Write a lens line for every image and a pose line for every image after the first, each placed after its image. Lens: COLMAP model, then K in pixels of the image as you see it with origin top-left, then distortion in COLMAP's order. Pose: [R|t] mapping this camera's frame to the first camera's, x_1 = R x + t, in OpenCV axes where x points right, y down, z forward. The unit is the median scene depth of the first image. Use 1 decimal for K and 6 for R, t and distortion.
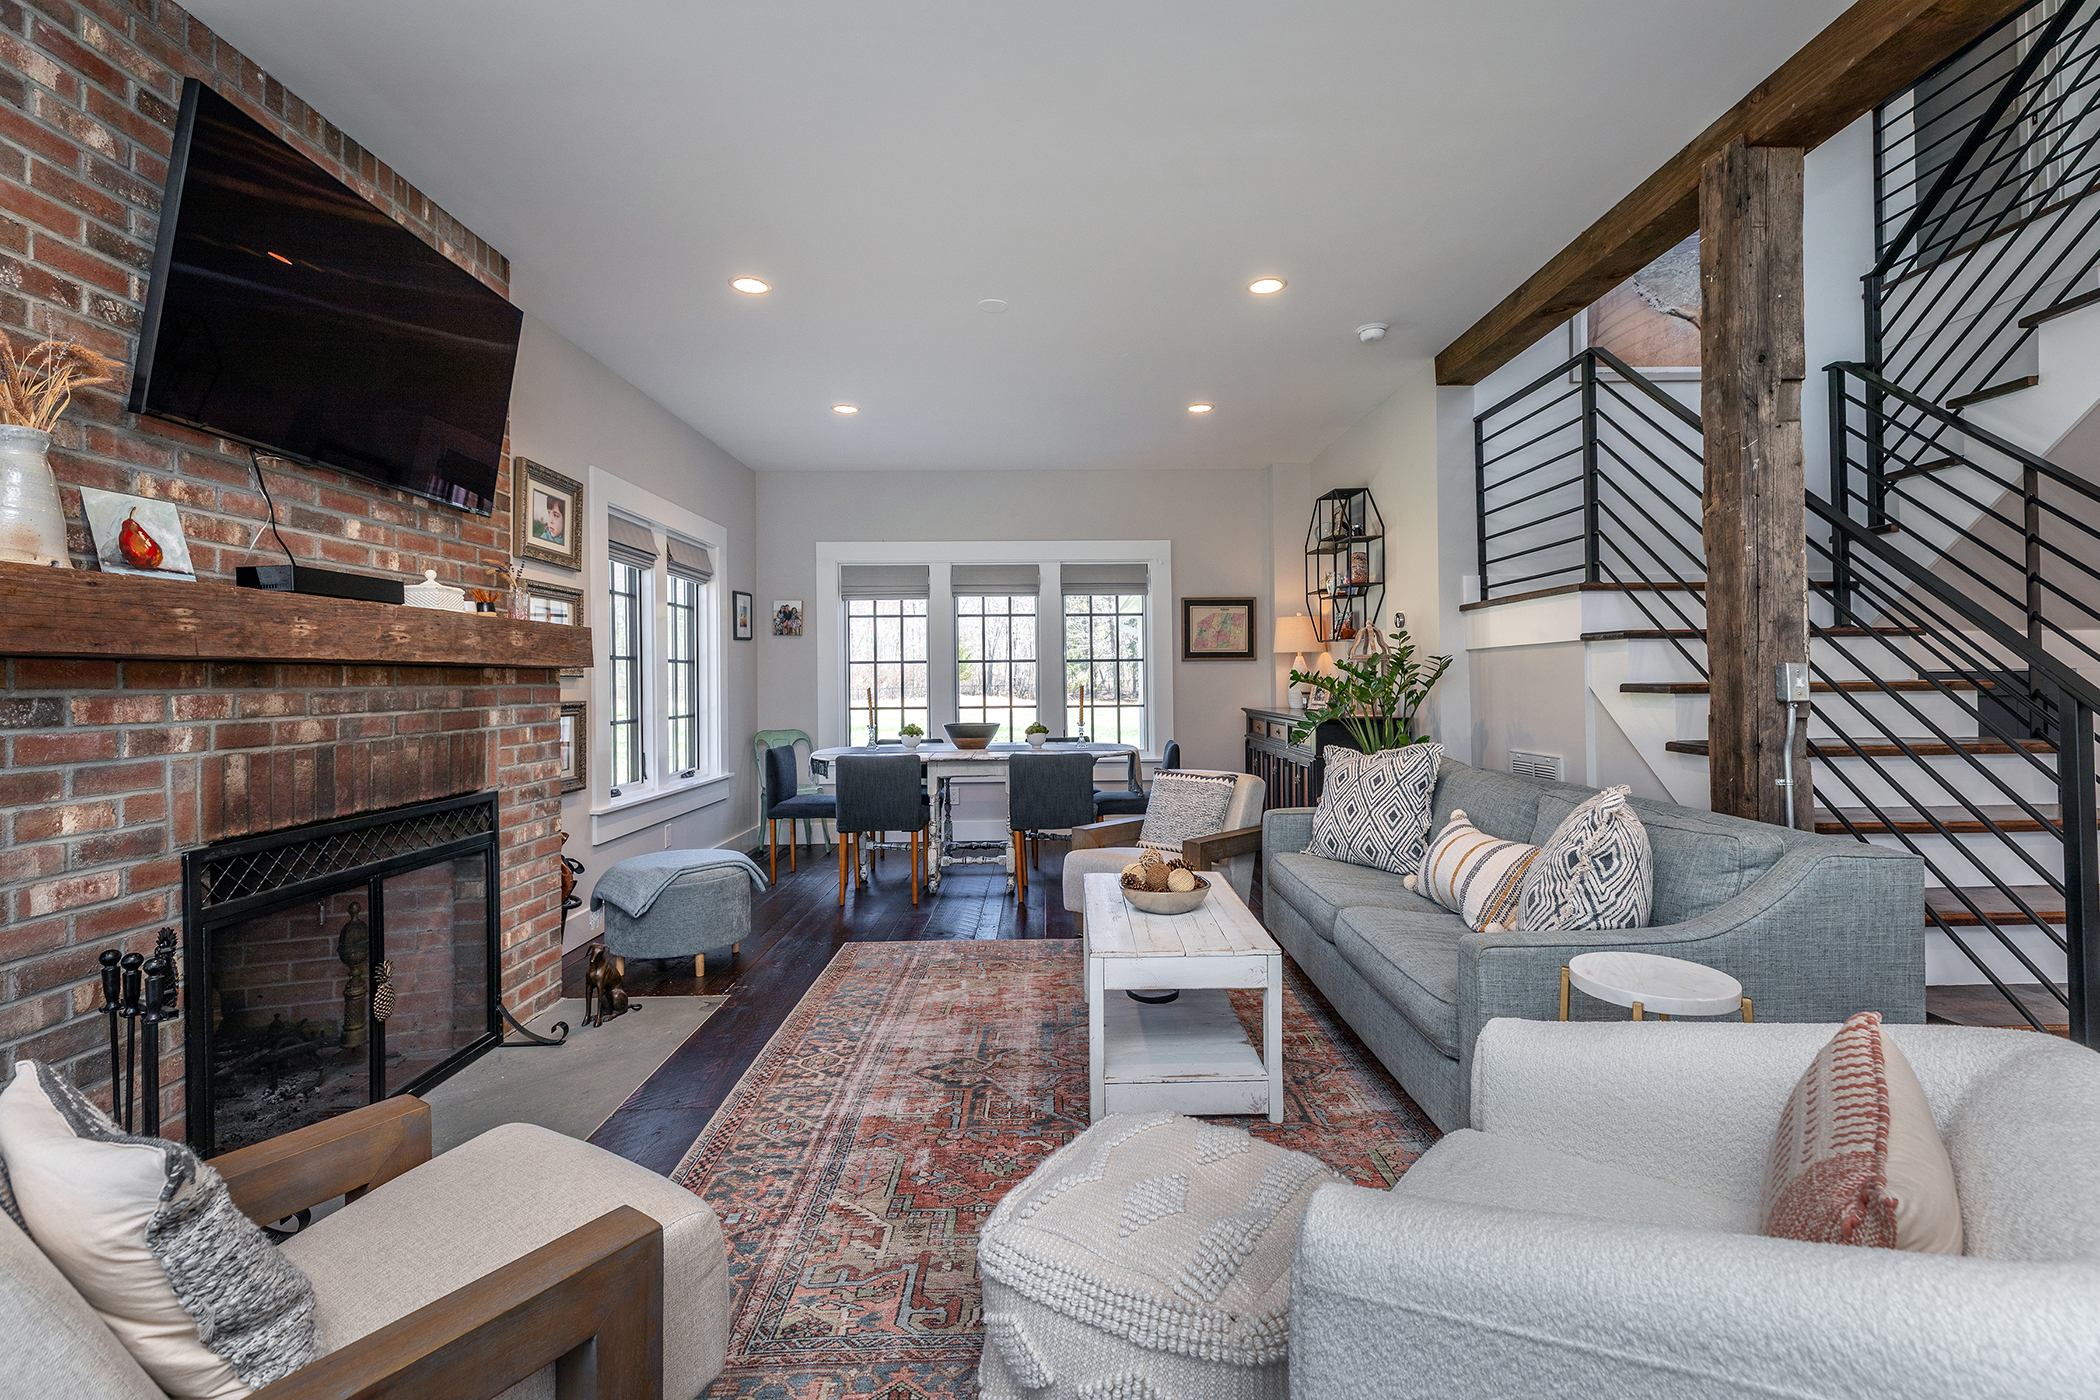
lens RADIAL K [[947.6, 0, 1083.1], [0, 947.6, 672.5], [0, 0, 1]] dist [0.028718, -0.010167]
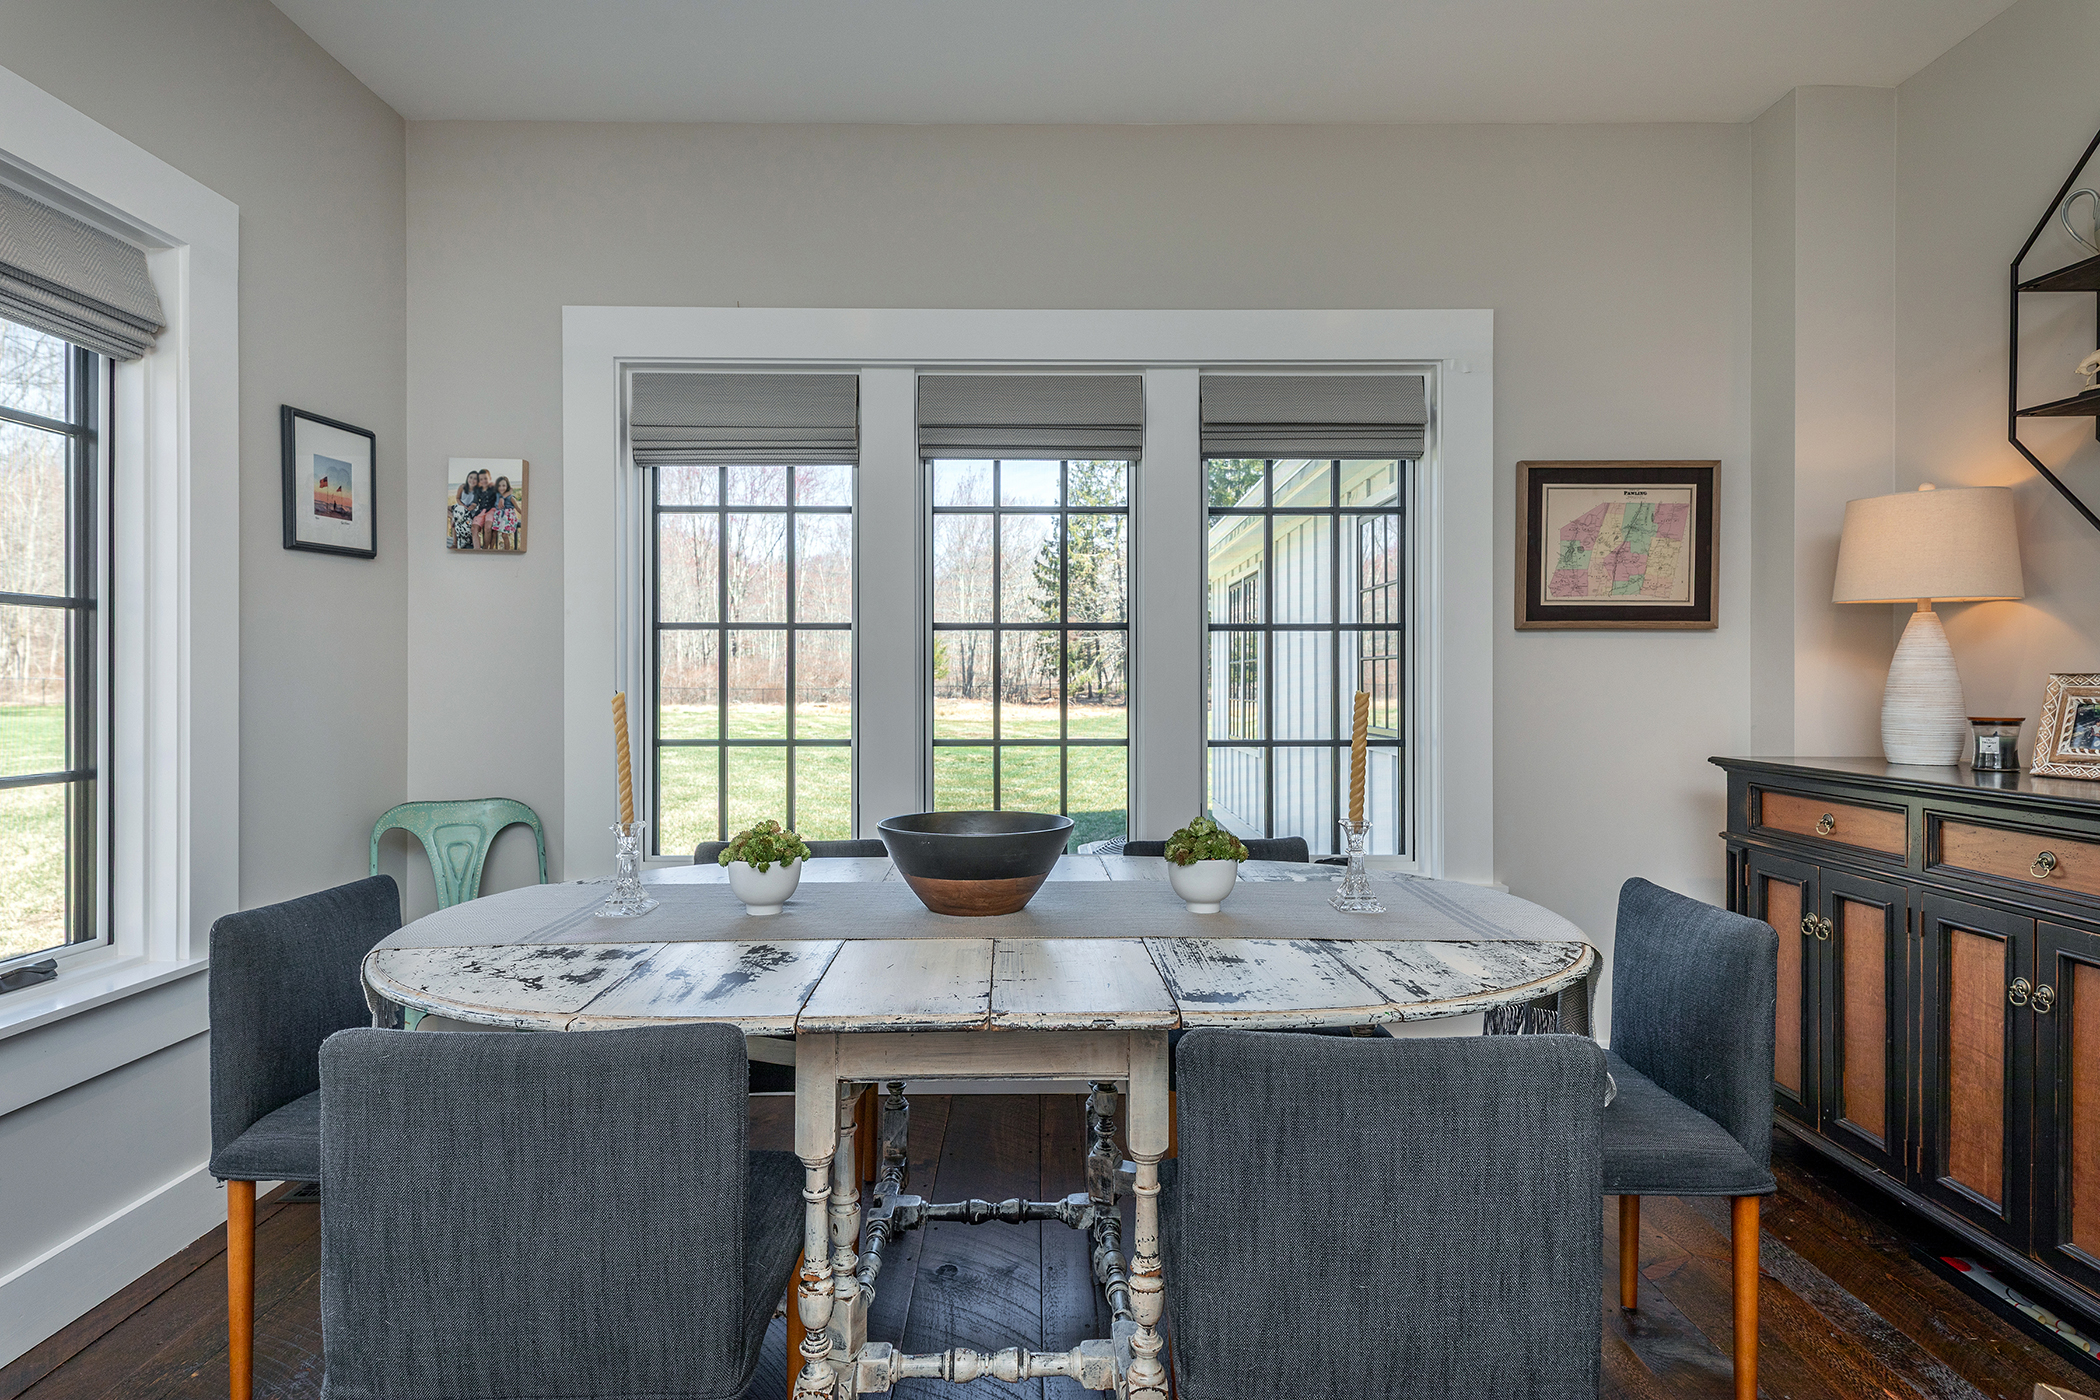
lens RADIAL K [[1109.6, 0, 1053.5], [0, 1109.6, 684.3], [0, 0, 1]] dist [0.020768, -0.000040]
pose [[0.999667, 0.009772, -0.023892, -0.179131], [-0.009494, 0.999886, 0.011732, 0.017194], [0.024004, -0.011502, 0.999646, 1.370395]]
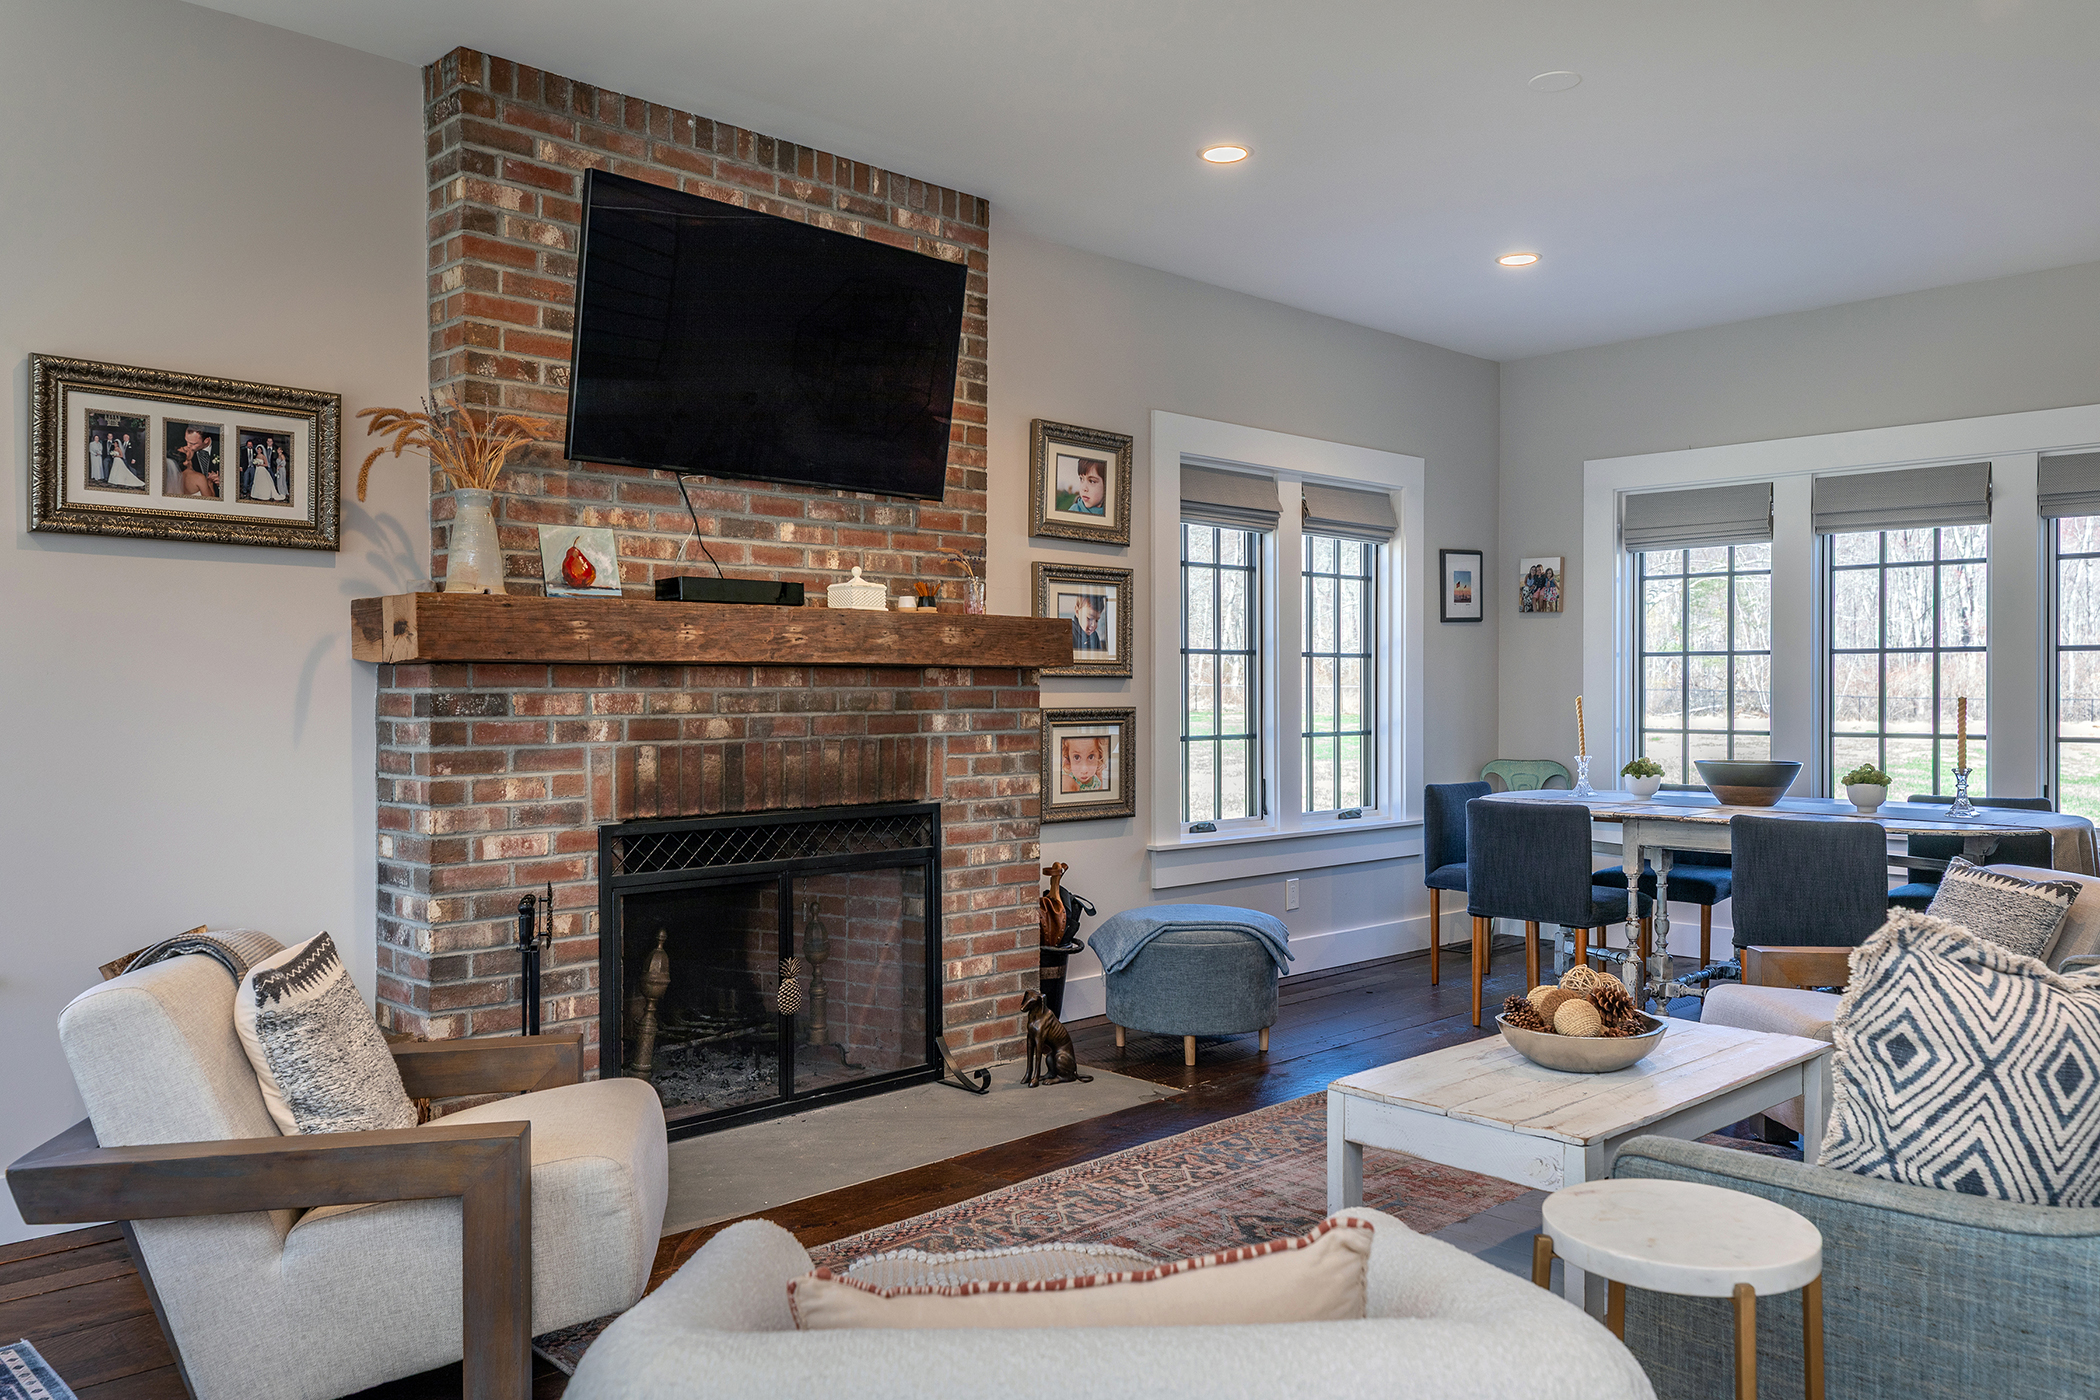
lens RADIAL K [[1612.3, 0, 1050.0], [0, 1612.3, 700.0], [0, 0, 1]] dist [0.078636, -0.087719]
pose [[0.673465, 0.015932, -0.739047, 0.672928], [-0.000485, 0.999777, 0.021110, -0.007600], [0.739219, -0.013858, 0.673323, 0.050740]]
